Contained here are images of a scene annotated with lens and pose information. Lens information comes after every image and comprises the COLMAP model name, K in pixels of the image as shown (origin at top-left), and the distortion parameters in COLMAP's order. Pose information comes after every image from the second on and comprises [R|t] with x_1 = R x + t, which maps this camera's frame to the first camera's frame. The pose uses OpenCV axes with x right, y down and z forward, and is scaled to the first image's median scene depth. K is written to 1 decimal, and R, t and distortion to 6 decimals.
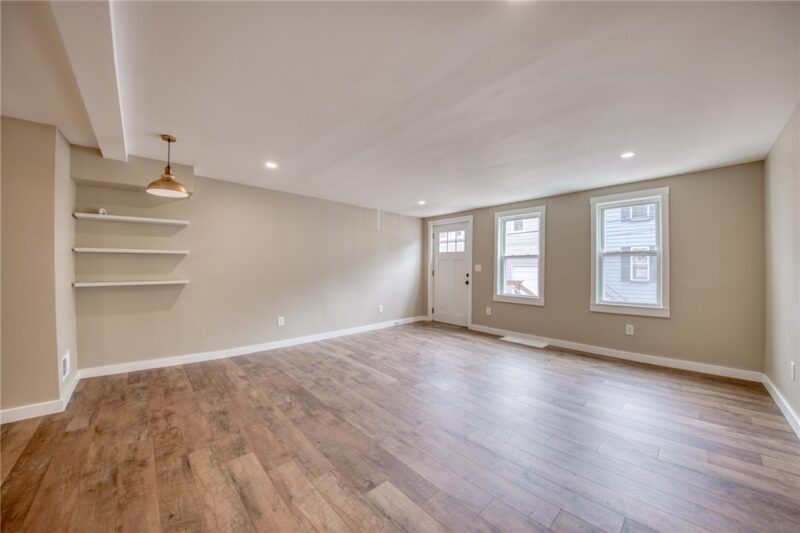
lens RADIAL K [[291.9, 0, 400.0], [0, 291.9, 266.5], [0, 0, 1]] dist [0.000034, -0.011592]
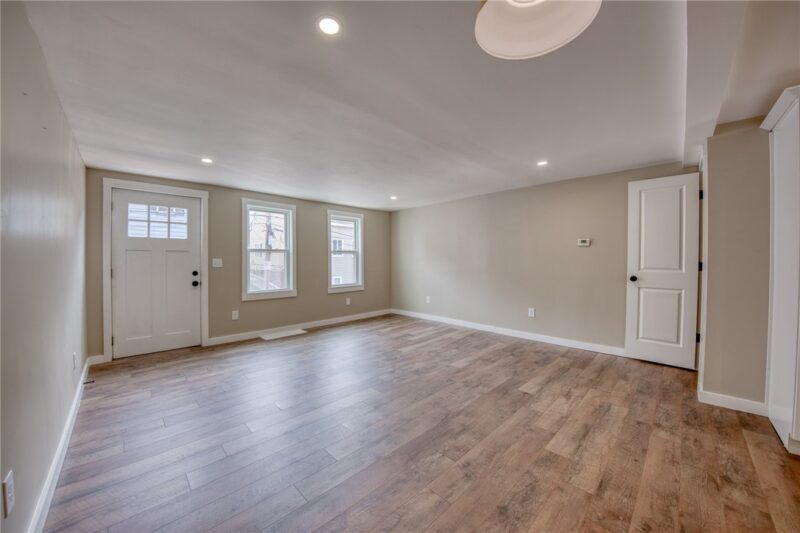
lens RADIAL K [[291.9, 0, 400.0], [0, 291.9, 266.5], [0, 0, 1]] dist [0.000034, -0.011592]
pose [[-0.053890, -0.025511, 0.998221, -1.105103], [-0.000295, 0.999674, 0.025532, -0.010852], [-0.998547, 0.001082, -0.053880, 1.170931]]
